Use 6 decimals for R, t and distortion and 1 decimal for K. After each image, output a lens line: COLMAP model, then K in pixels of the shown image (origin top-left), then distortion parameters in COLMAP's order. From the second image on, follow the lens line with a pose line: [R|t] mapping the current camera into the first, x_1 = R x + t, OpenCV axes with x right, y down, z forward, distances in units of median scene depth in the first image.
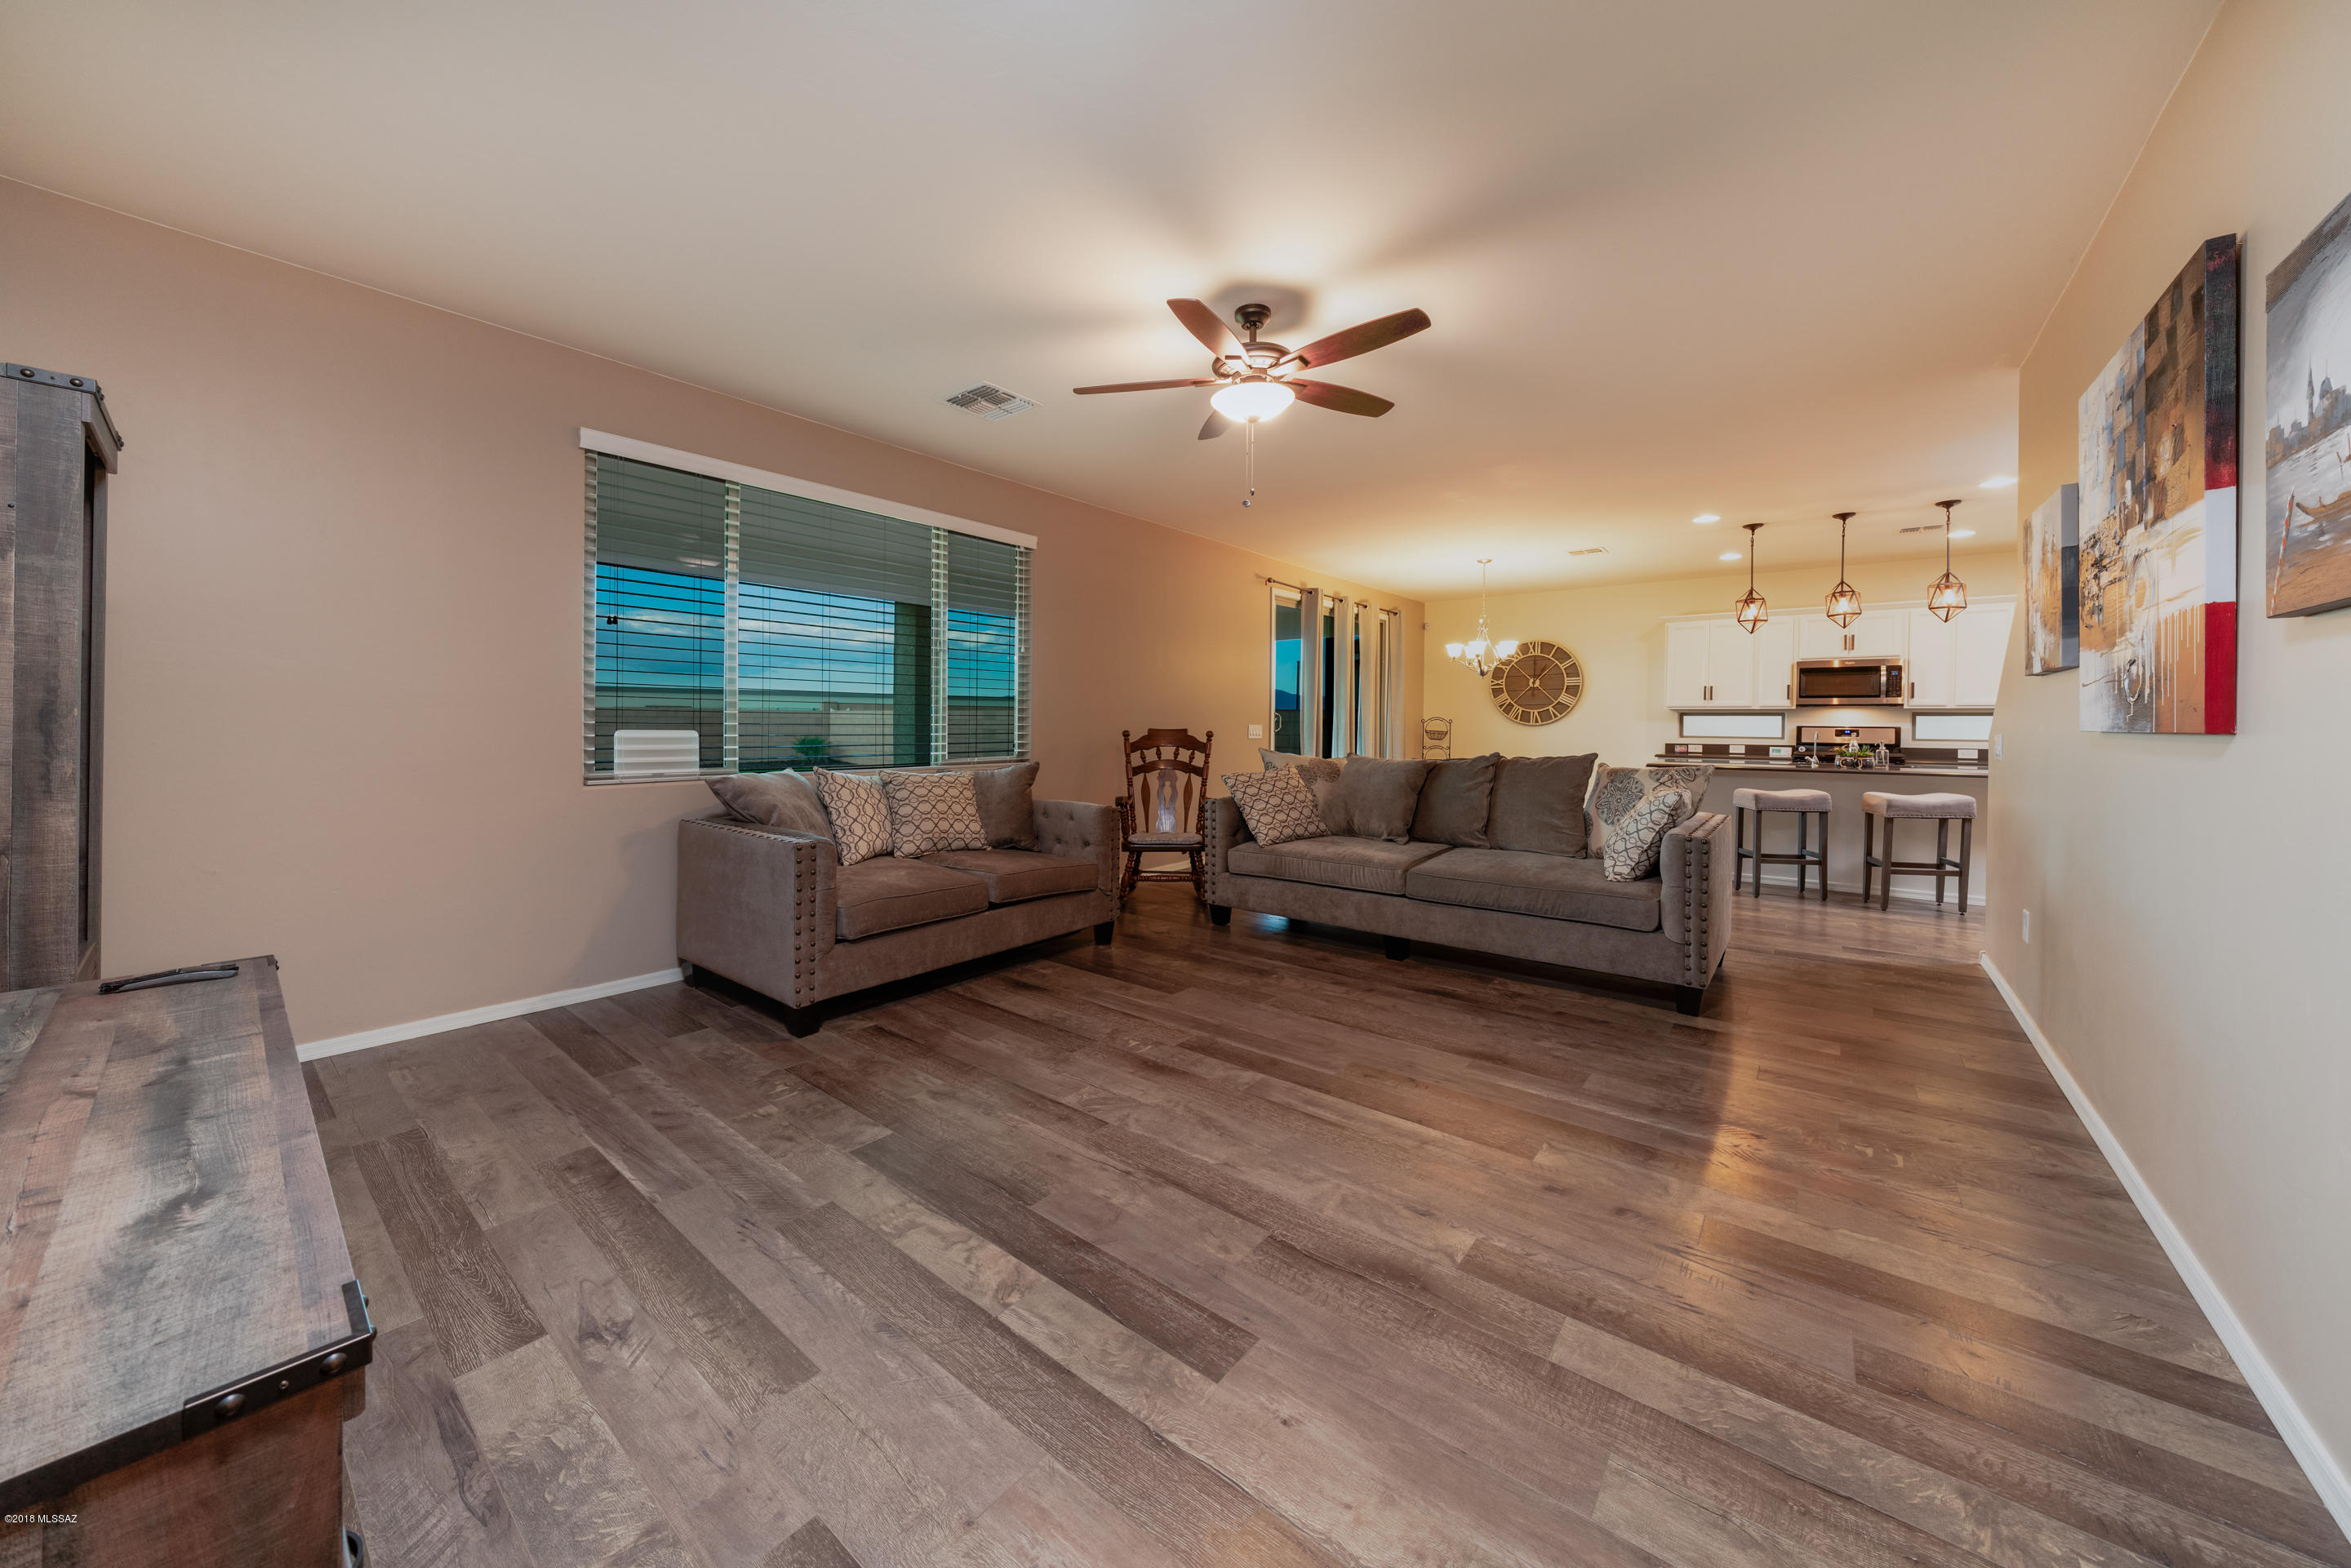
lens RADIAL K [[817.1, 0, 1087.8], [0, 817.1, 716.2], [0, 0, 1]] dist [-0.002300, -0.000366]
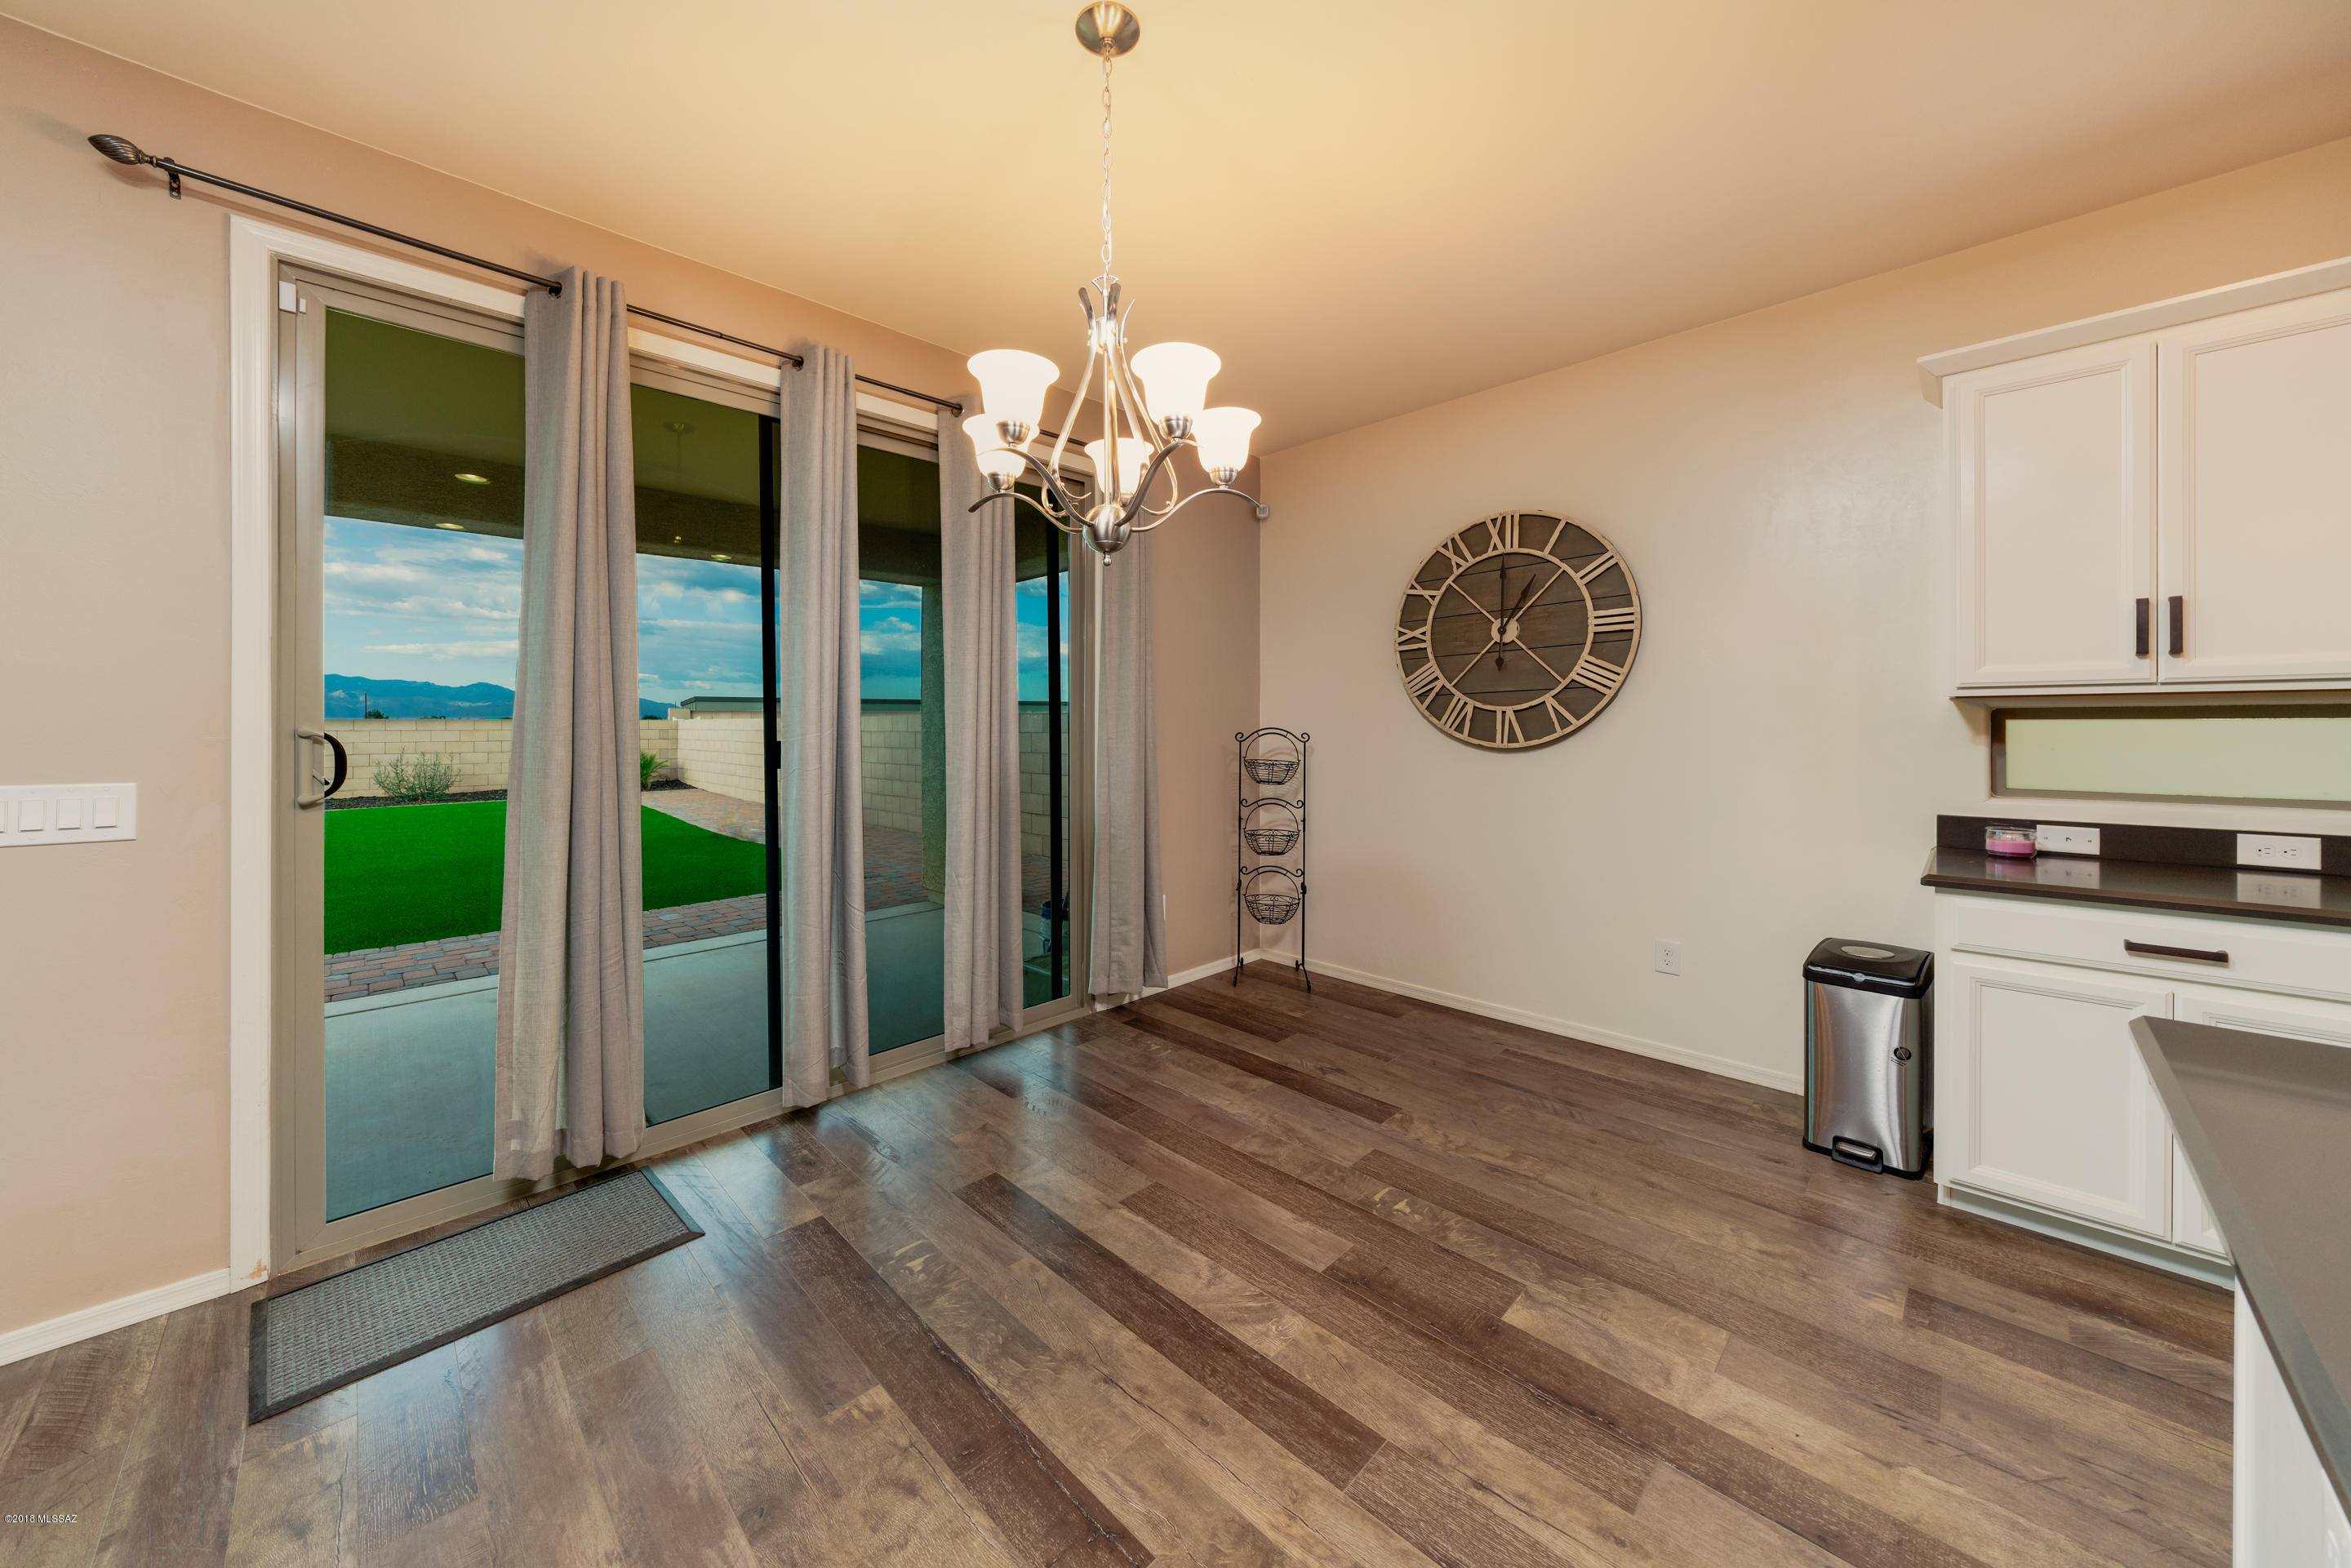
lens RADIAL K [[817.1, 0, 1091.4], [0, 817.1, 715.1], [0, 0, 1]] dist [-0.002300, -0.000366]
pose [[0.995153, -0.011454, -0.097672, 0.482649], [0.010788, 0.999915, -0.007342, -0.003471], [0.097747, 0.006253, 0.995192, 0.752739]]
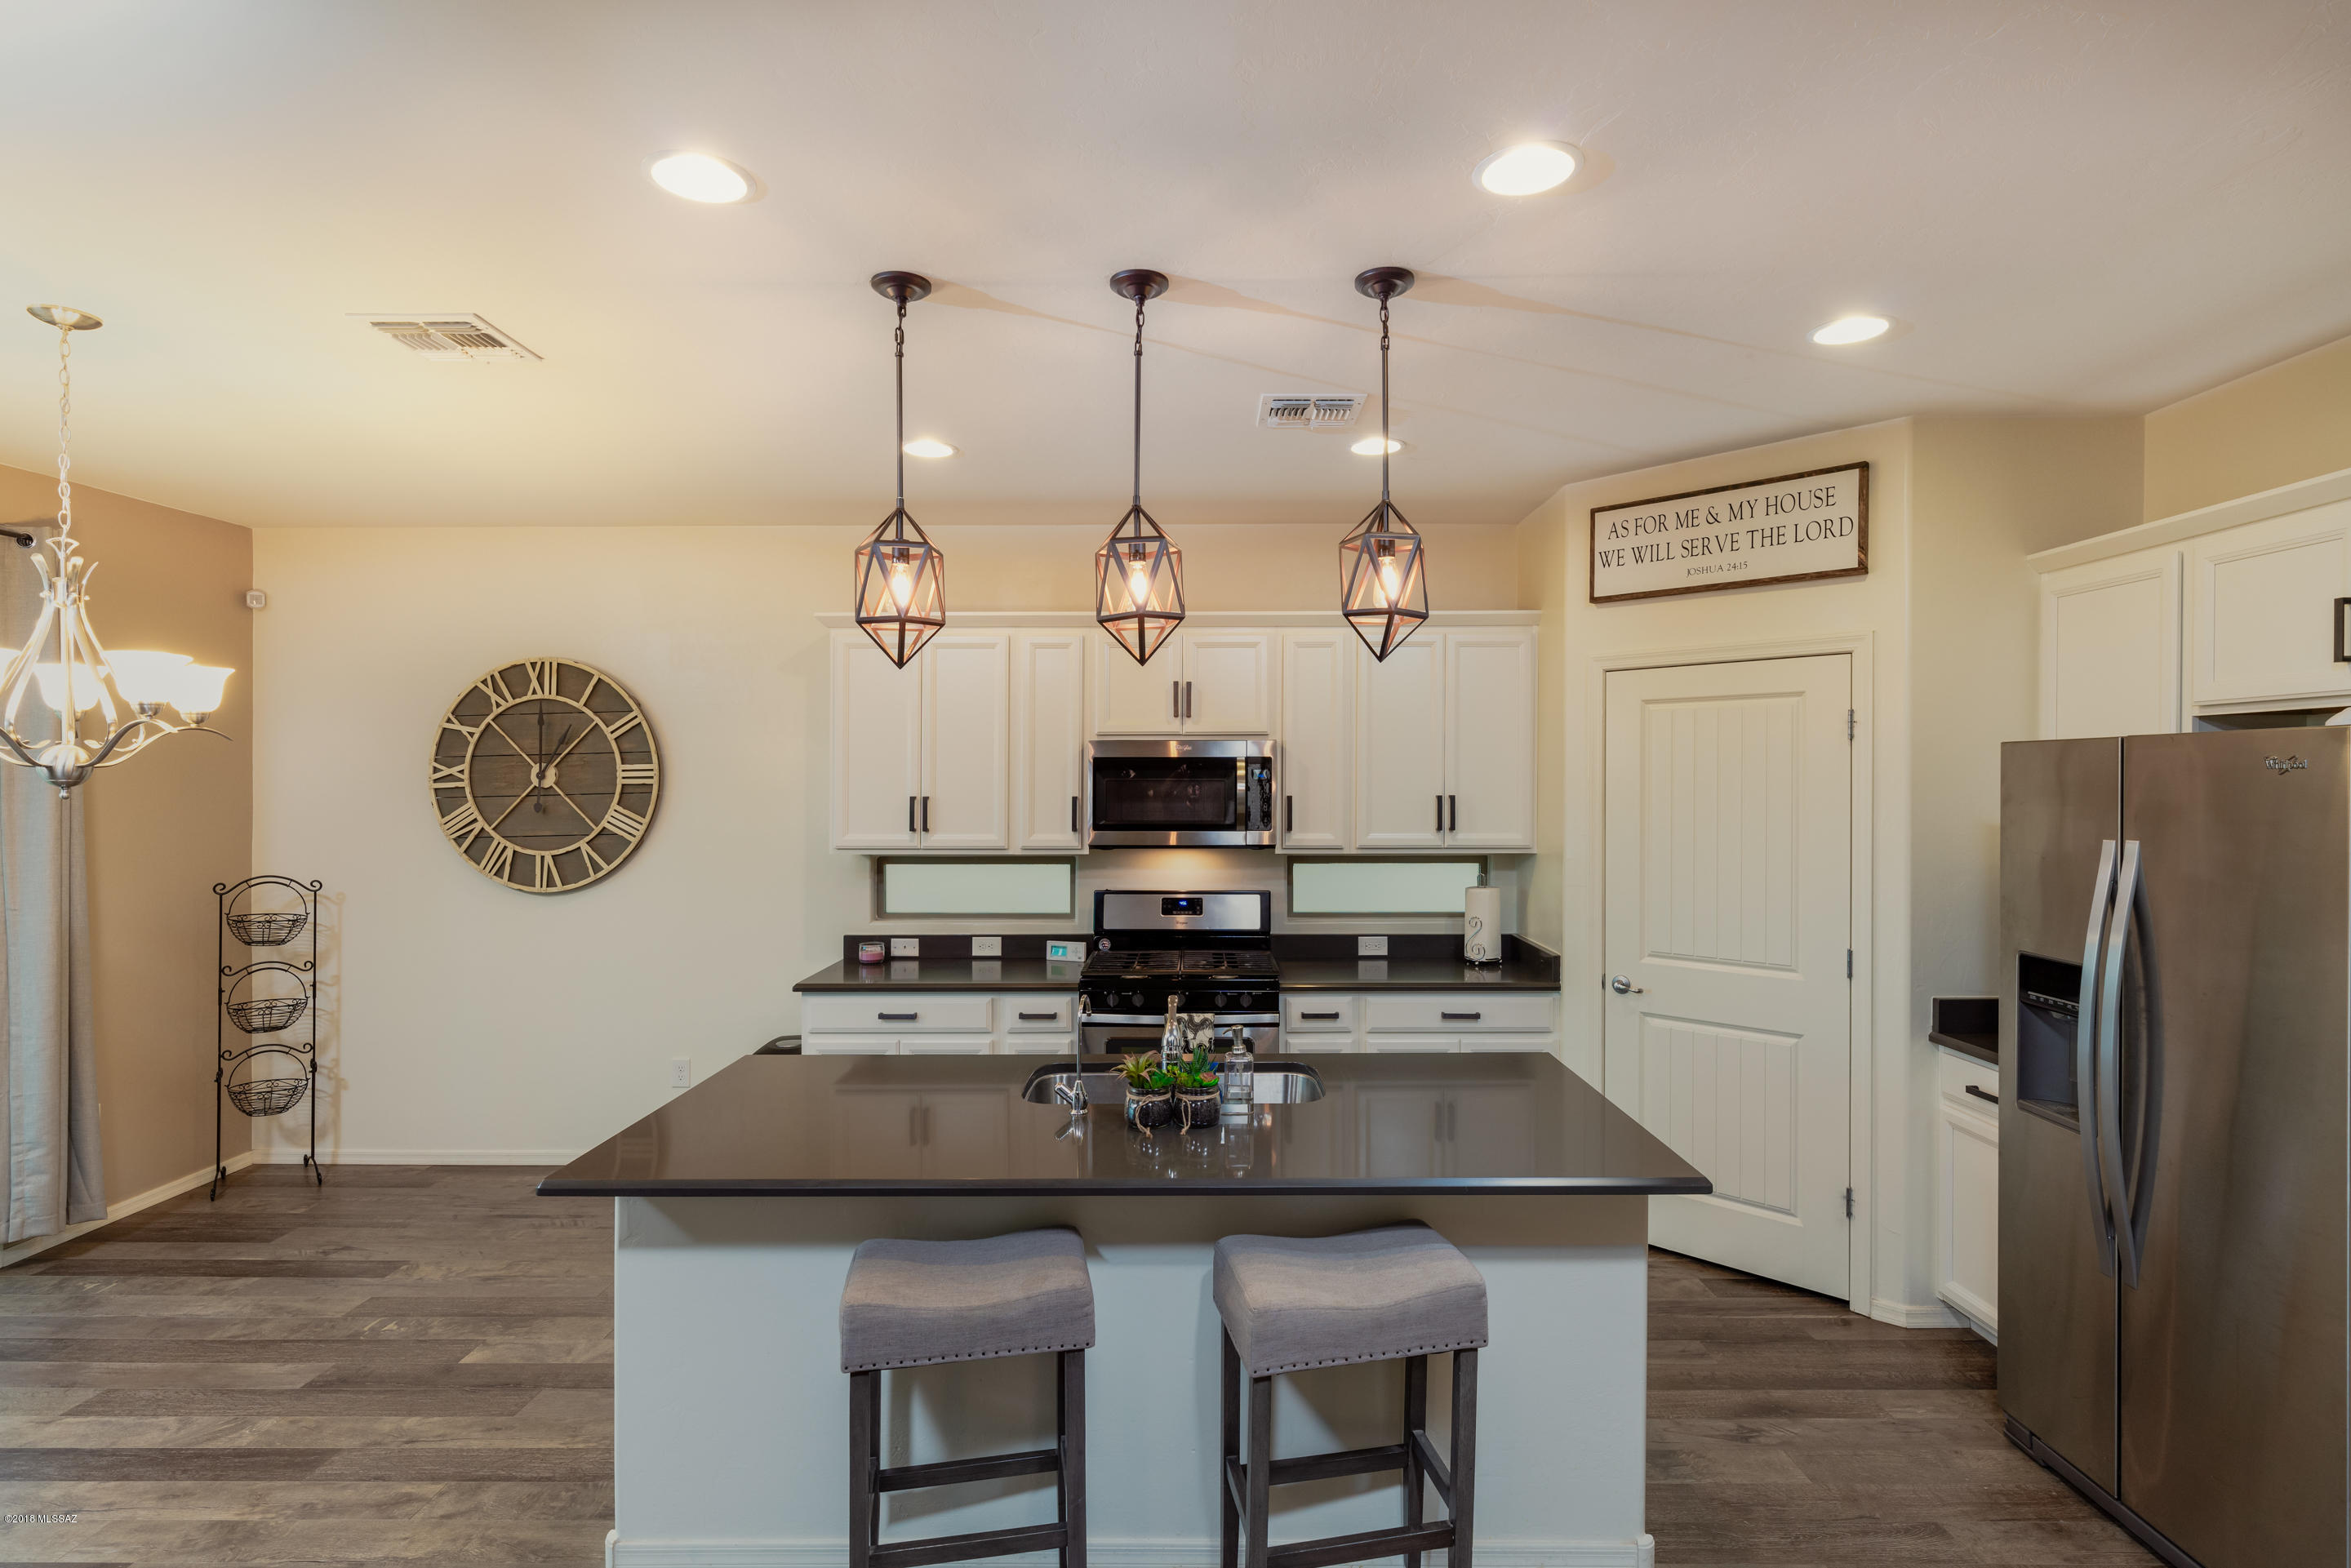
lens RADIAL K [[1276.7, 0, 1173.0], [0, 1276.7, 787.3], [0, 0, 1]] dist [-0.003286, 0.003660]
pose [[0.753963, -0.013081, 0.656786, 0.465835], [0.004415, 0.999880, 0.014847, -0.051501], [-0.656902, -0.008294, 0.753931, 0.474554]]
